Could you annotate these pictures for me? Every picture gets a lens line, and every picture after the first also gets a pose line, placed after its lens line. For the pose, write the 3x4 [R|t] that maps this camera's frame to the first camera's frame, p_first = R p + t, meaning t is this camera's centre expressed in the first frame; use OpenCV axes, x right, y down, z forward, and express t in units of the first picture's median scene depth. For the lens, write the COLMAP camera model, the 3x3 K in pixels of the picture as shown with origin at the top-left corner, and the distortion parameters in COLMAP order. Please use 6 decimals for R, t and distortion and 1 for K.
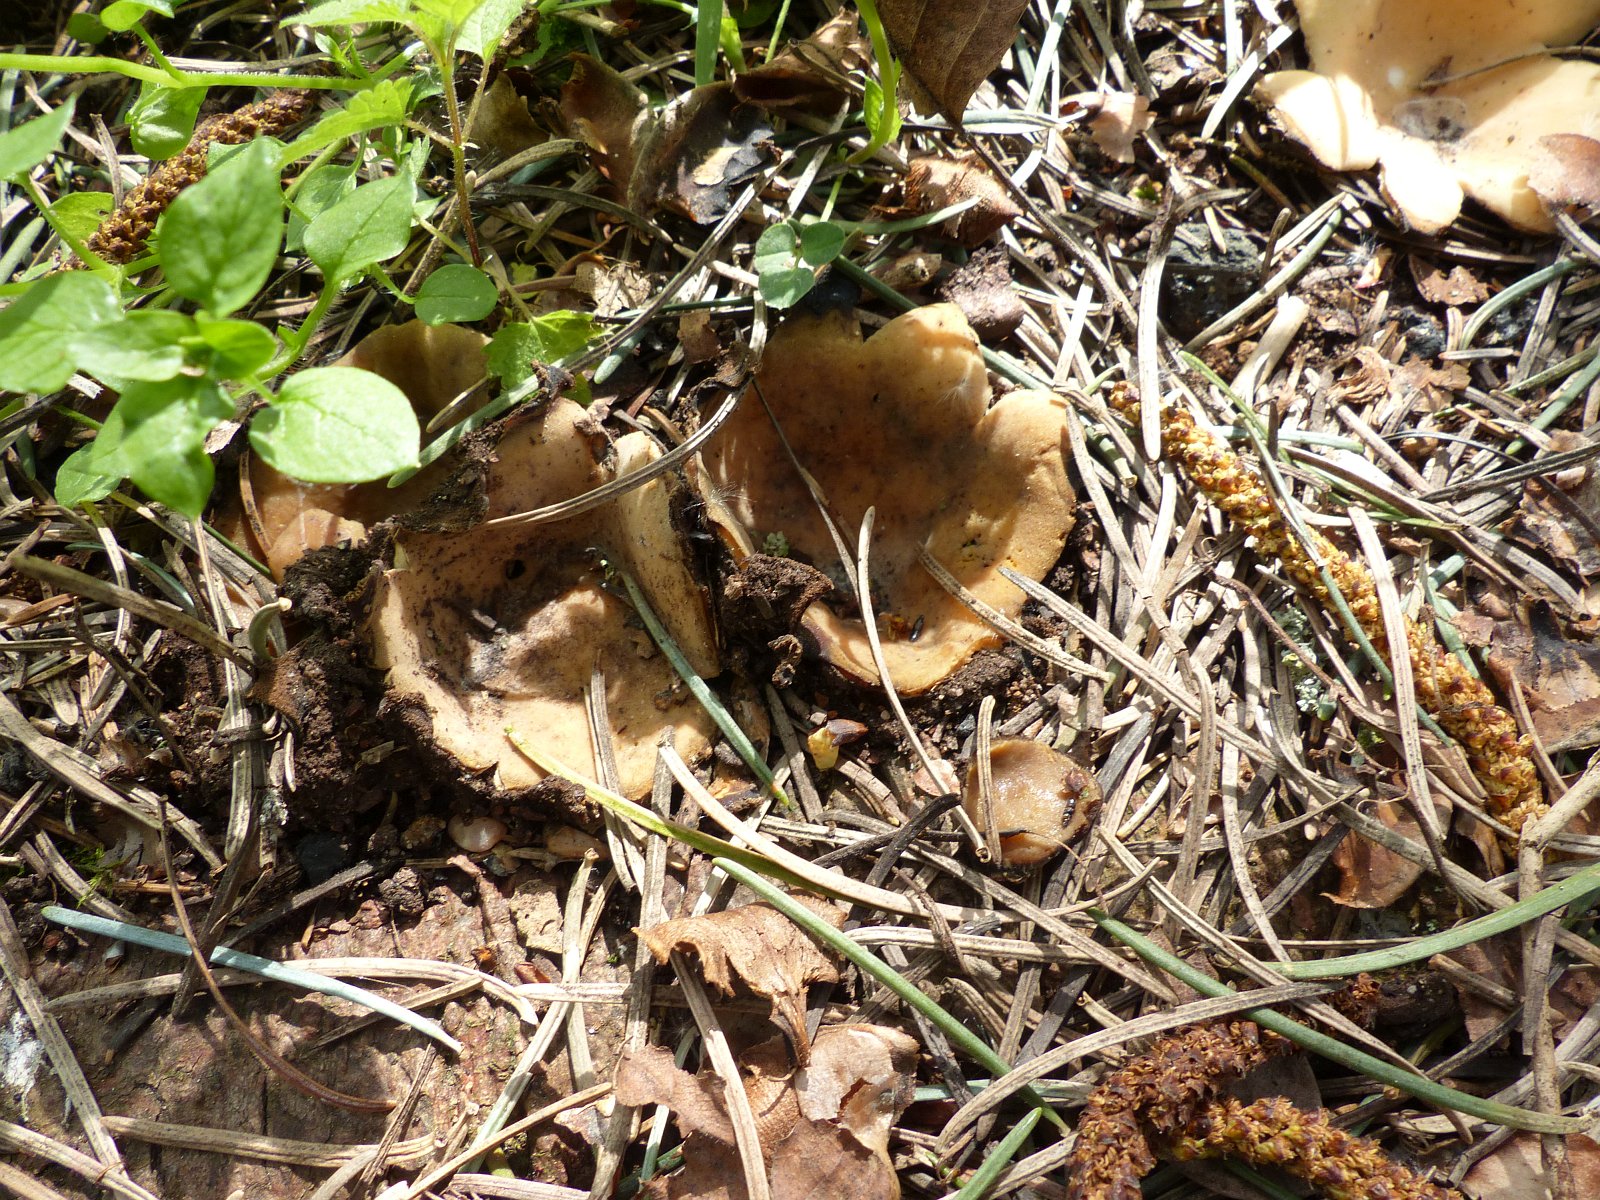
lens RADIAL K [[1227.4, 0, 800.0], [0, 1227.4, 600.0], [0, 0, 1]] dist [-0.005719, -0.014714]
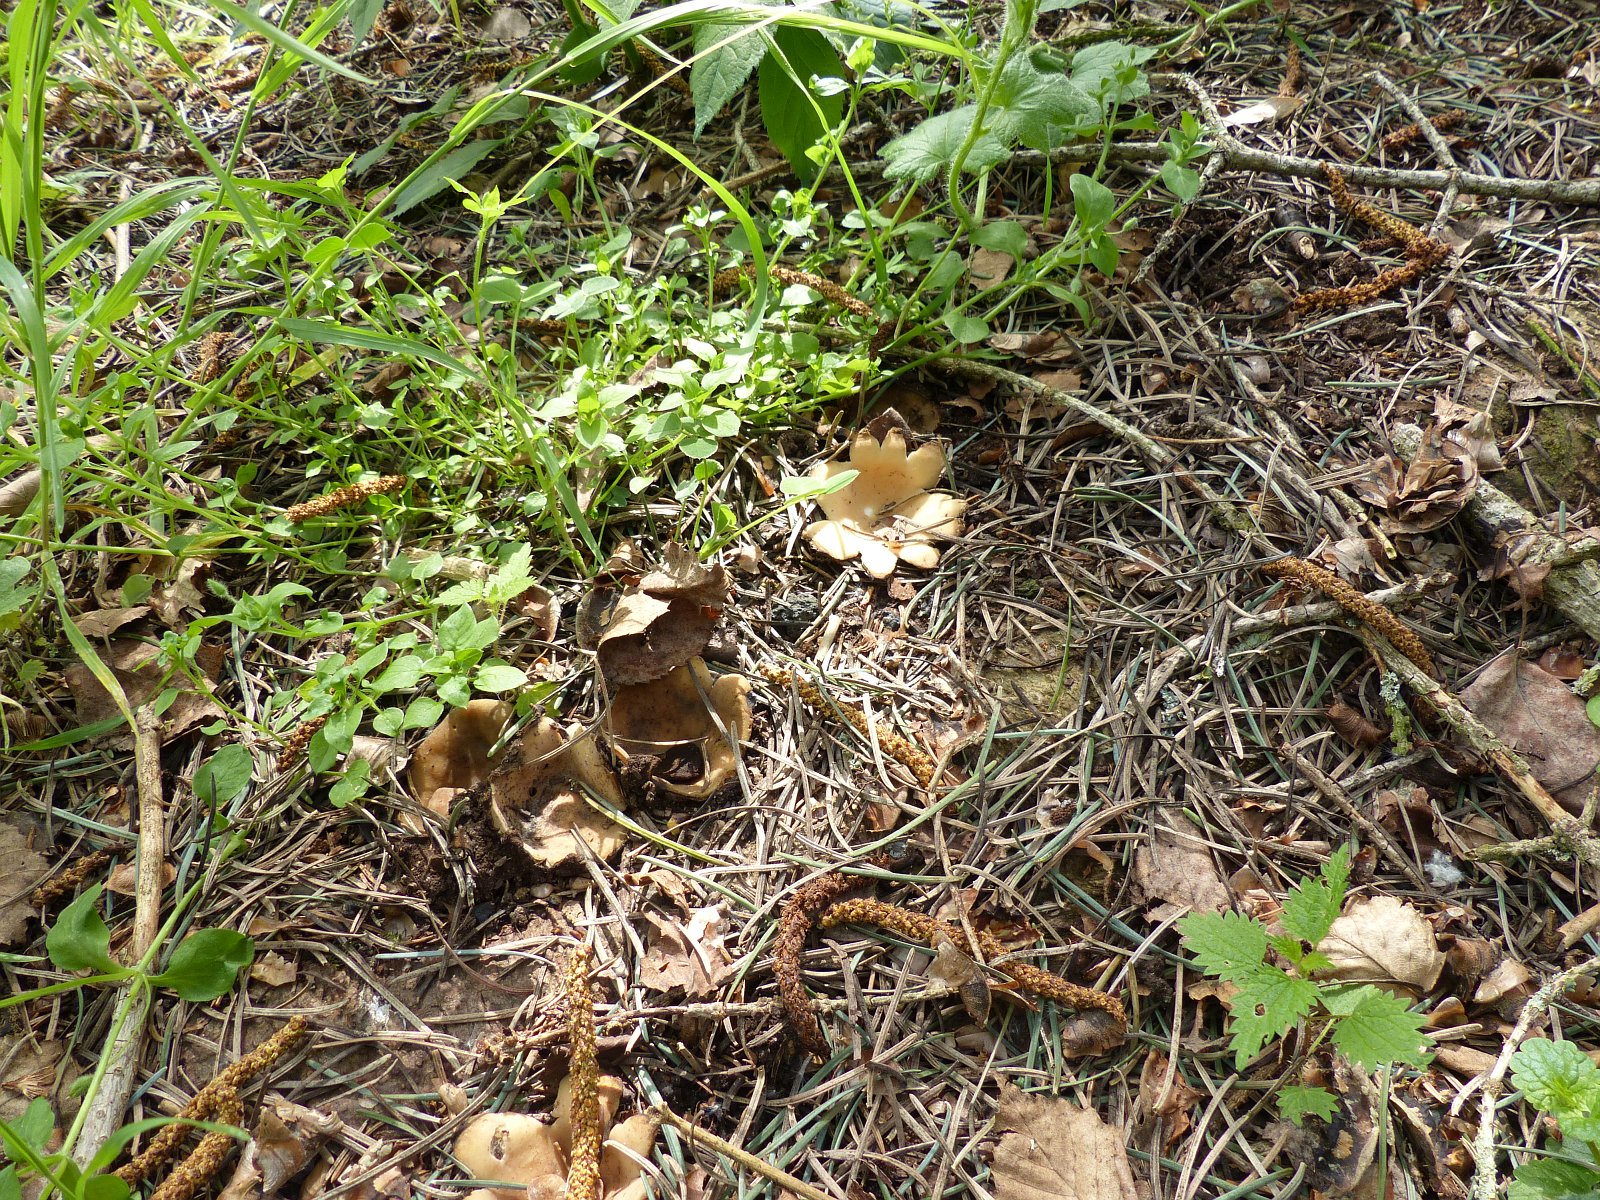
lens RADIAL K [[1274.5, 0, 800.0], [0, 1274.5, 600.0], [0, 0, 1]] dist [0.001510, -0.001443]
pose [[0.969942, -0.200653, 0.137659, 0.005018], [0.230279, 0.939711, -0.252812, 0.416884], [-0.078633, 0.276913, 0.957672, -1.705156]]
